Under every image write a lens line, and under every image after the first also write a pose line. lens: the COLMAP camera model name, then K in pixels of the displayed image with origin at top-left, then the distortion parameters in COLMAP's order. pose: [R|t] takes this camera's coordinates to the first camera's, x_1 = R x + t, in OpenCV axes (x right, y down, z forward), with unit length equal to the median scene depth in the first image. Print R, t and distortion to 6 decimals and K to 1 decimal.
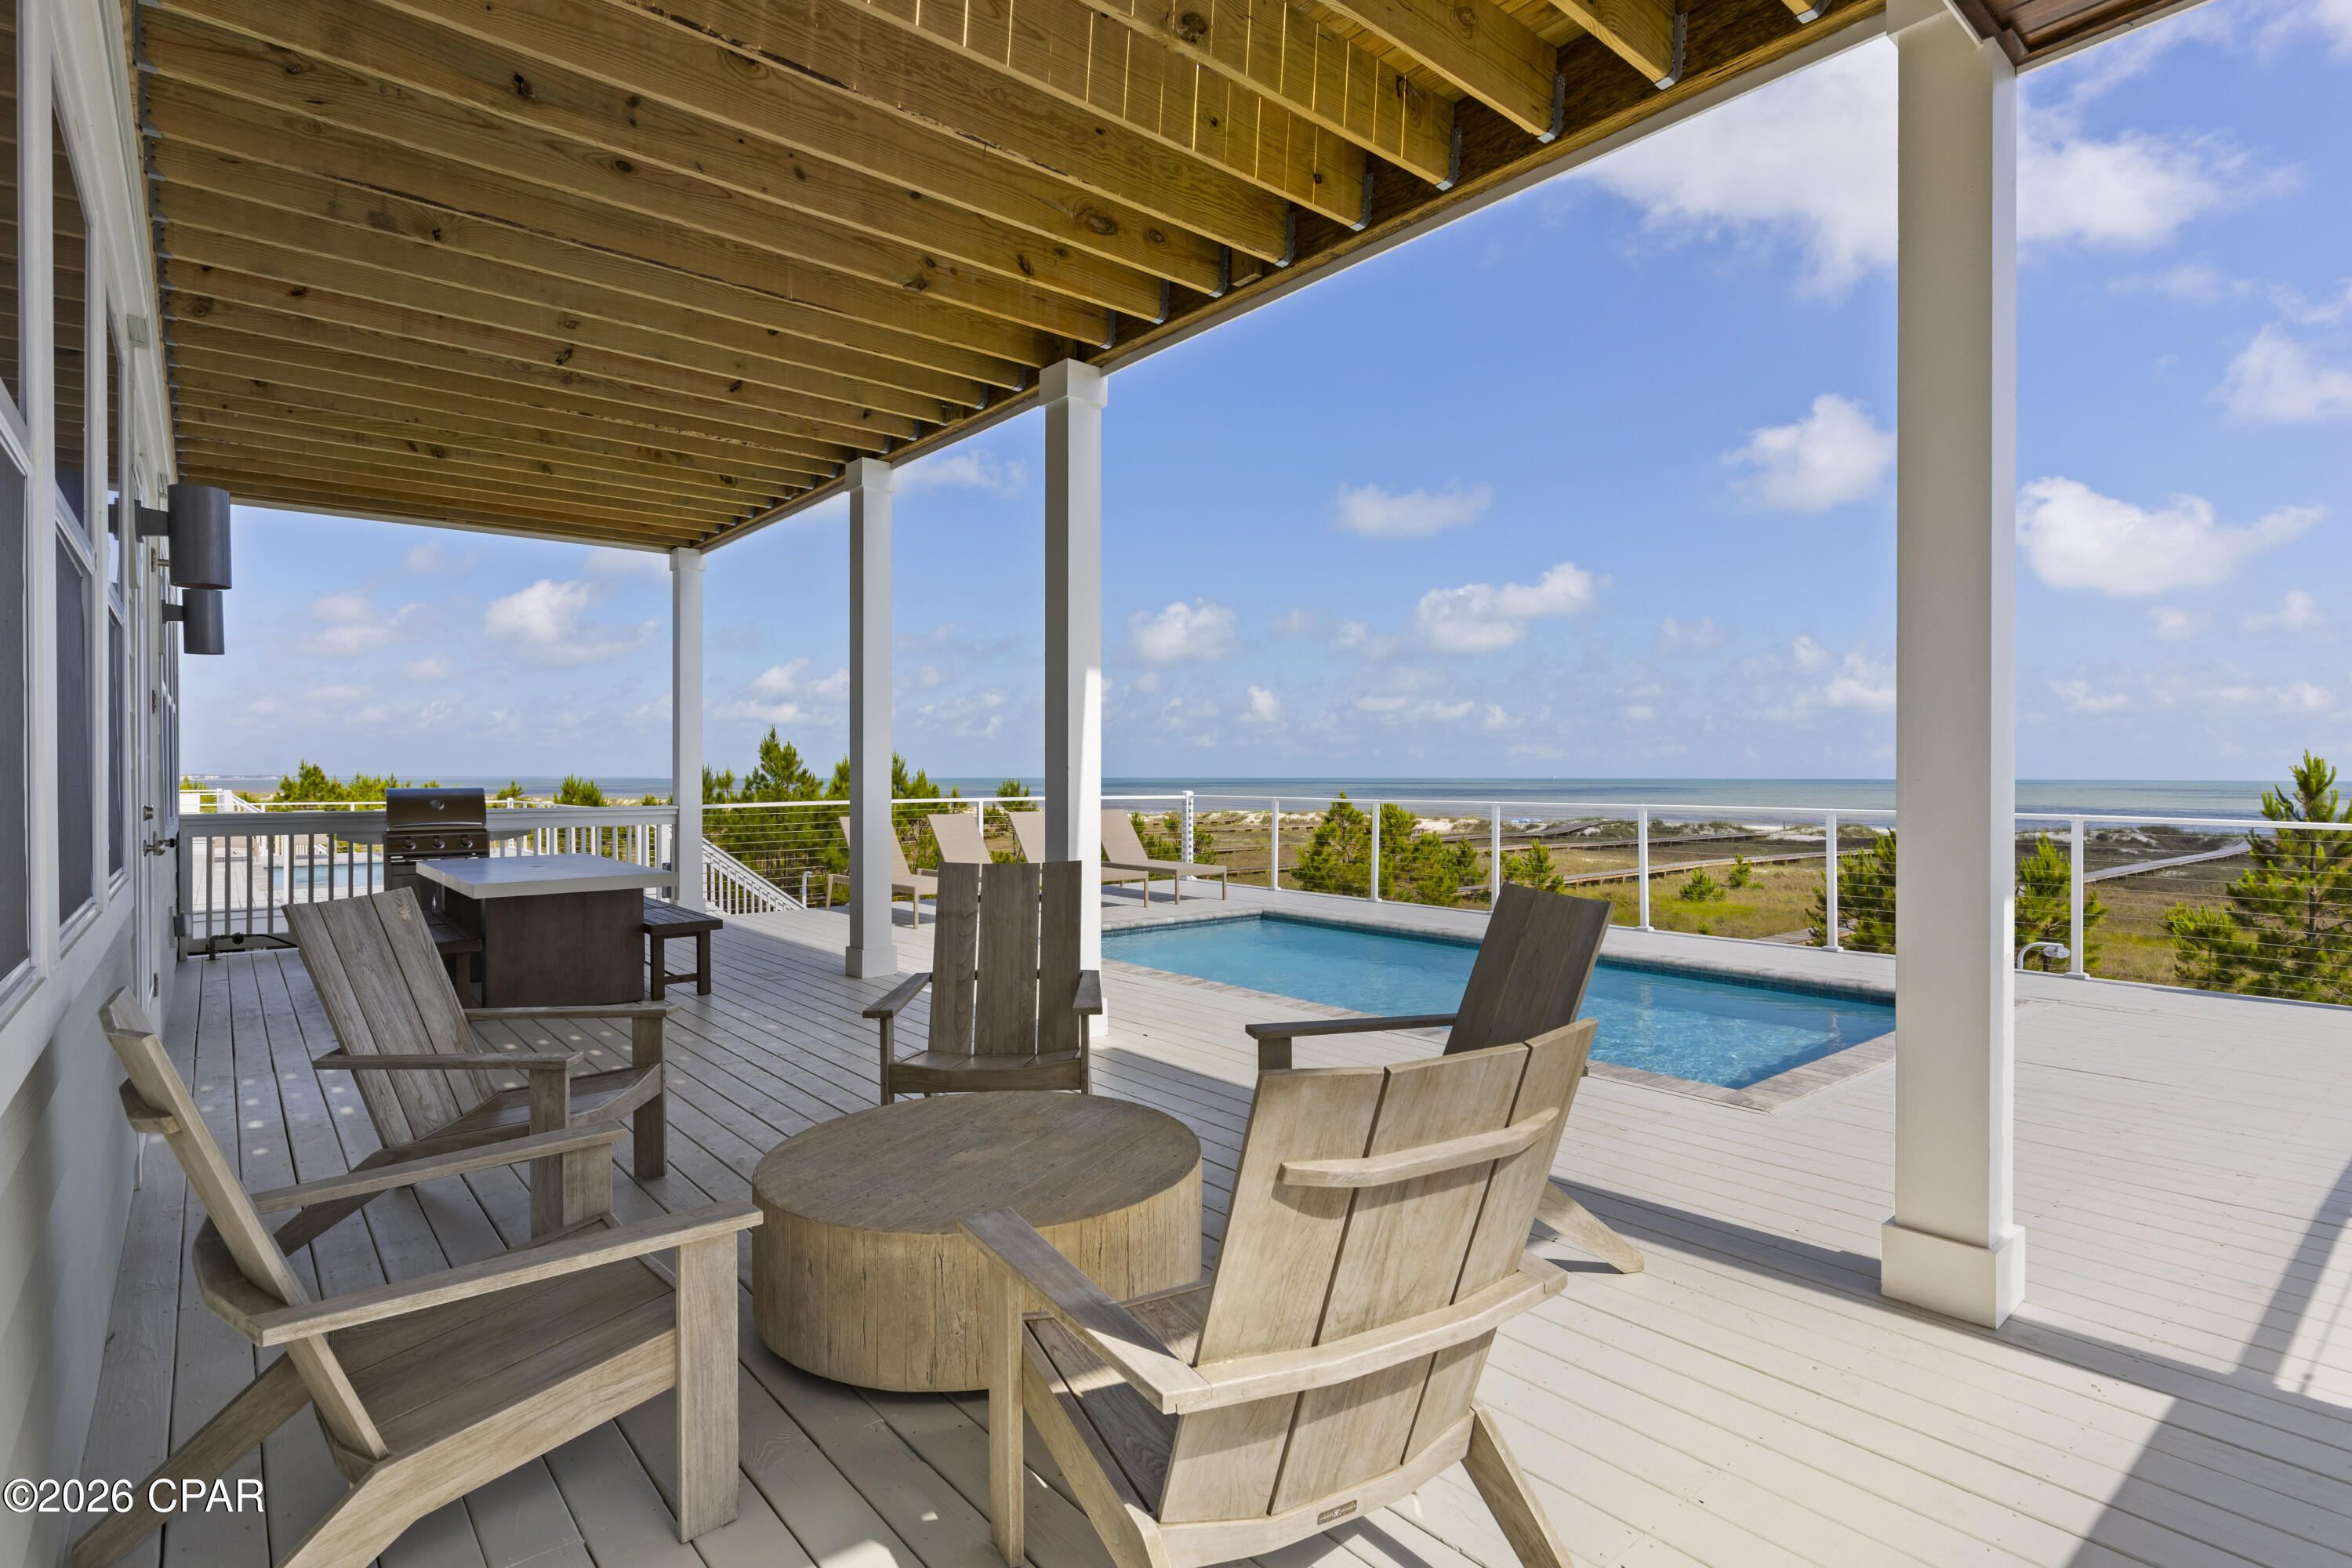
lens RADIAL K [[1196.8, 0, 1163.3], [0, 1196.8, 781.9], [0, 0, 1]] dist [0.015248, -0.000381]
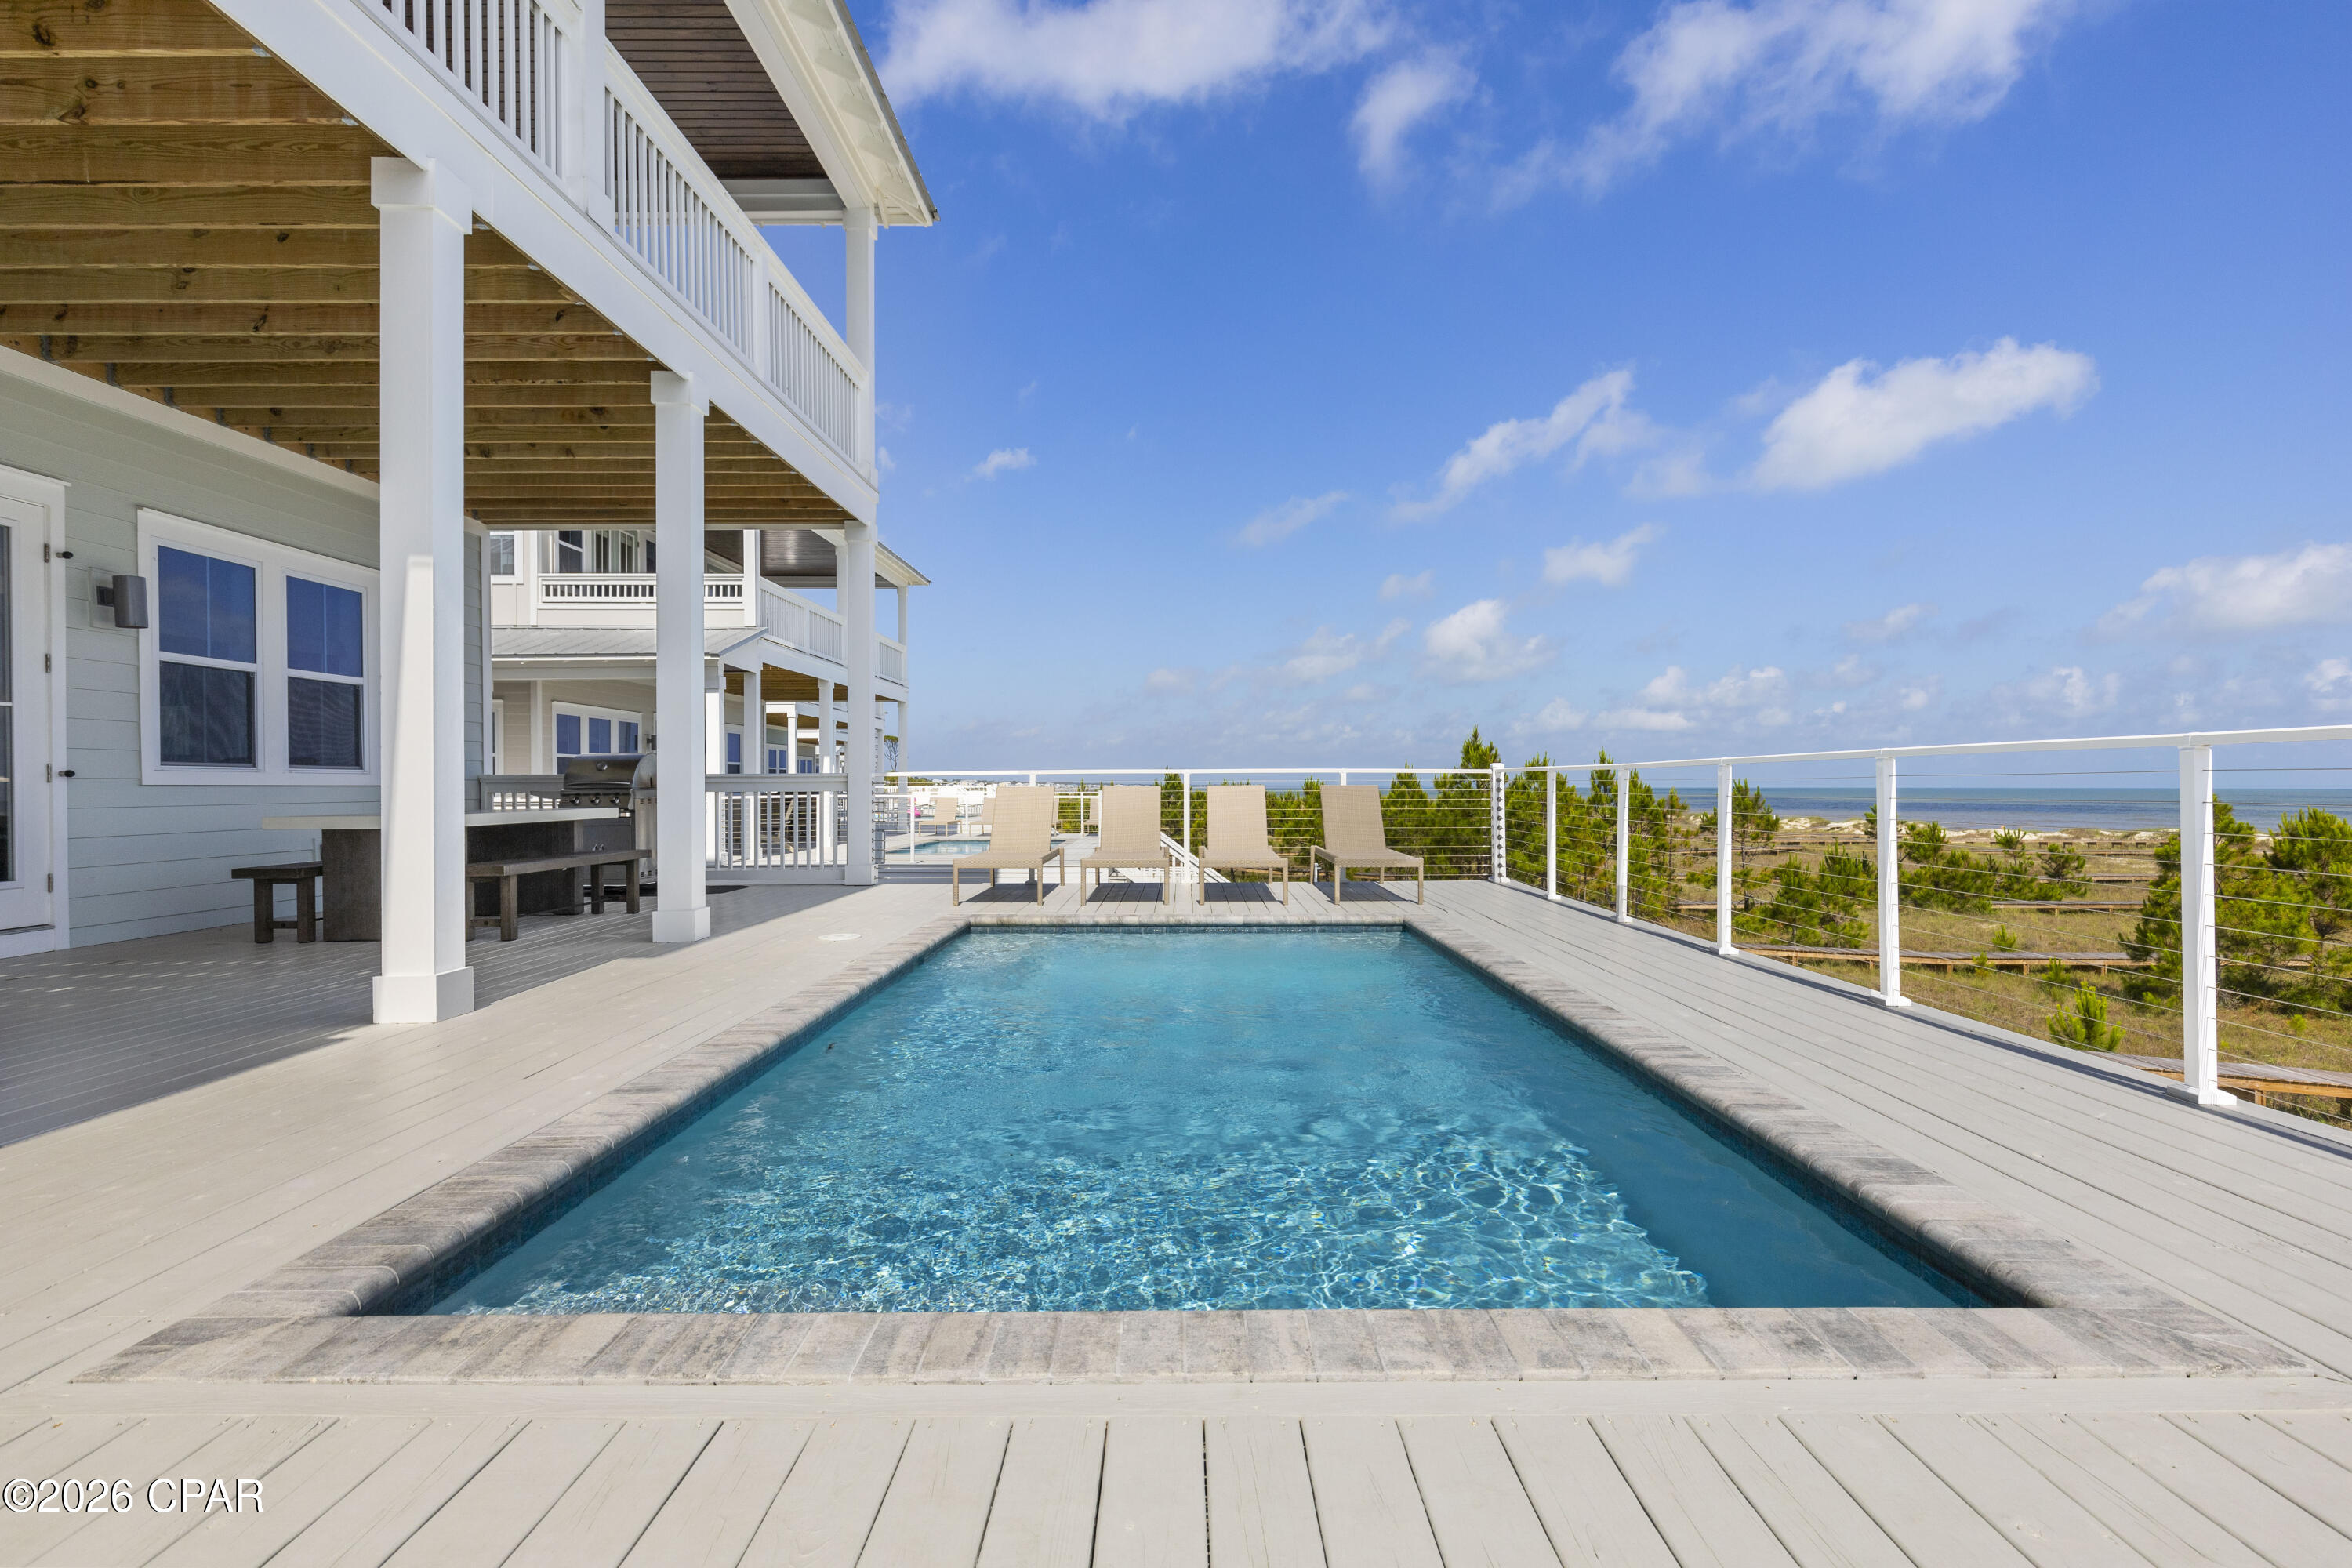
lens RADIAL K [[1196.8, 0, 1184.2], [0, 1196.8, 778.4], [0, 0, 1]] dist [0.015248, -0.000381]
pose [[0.772677, -0.006870, -0.634762, 0.193941], [0.004413, 0.999975, -0.005450, 0.012880], [0.634784, 0.001410, 0.772688, 0.171866]]
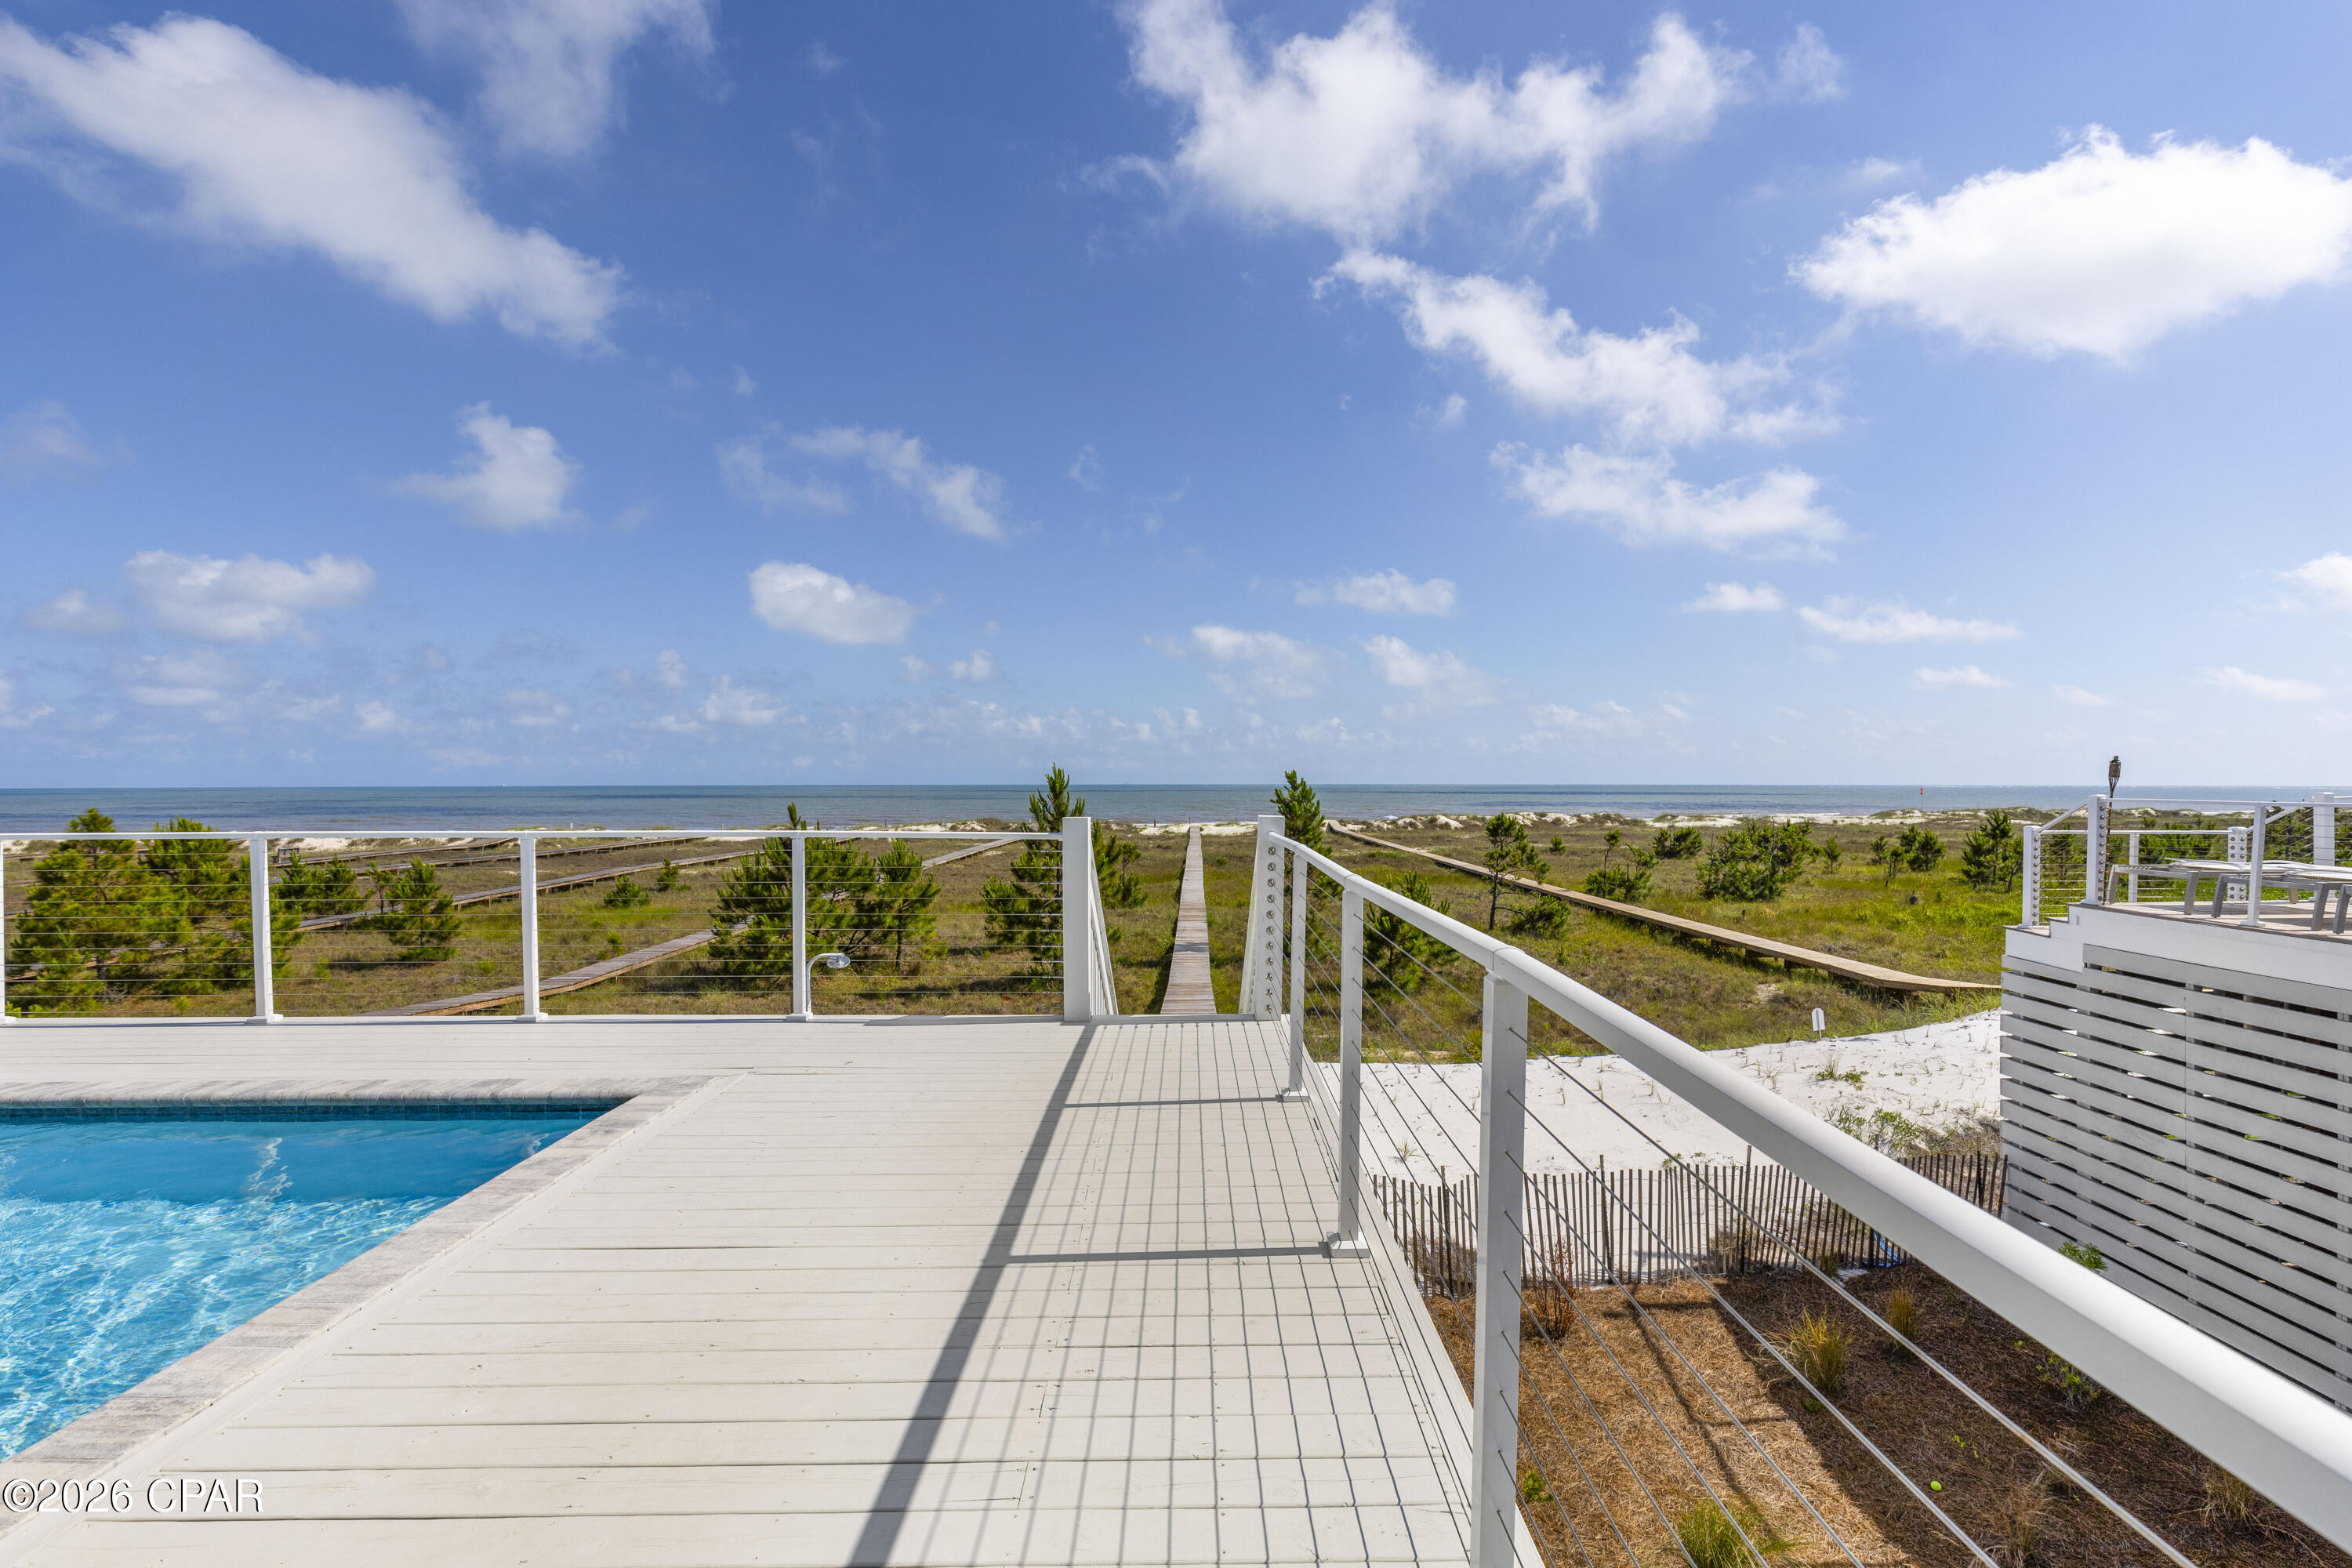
lens RADIAL K [[1002.3, 0, 1184.7], [0, 1002.3, 790.7], [0, 0, 1]] dist [0.002434, 0.000236]
pose [[0.655385, -0.011684, 0.755205, 0.127488], [0.008561, 0.999931, 0.008041, -0.001197], [-0.755247, 0.001195, 0.655440, 0.101166]]
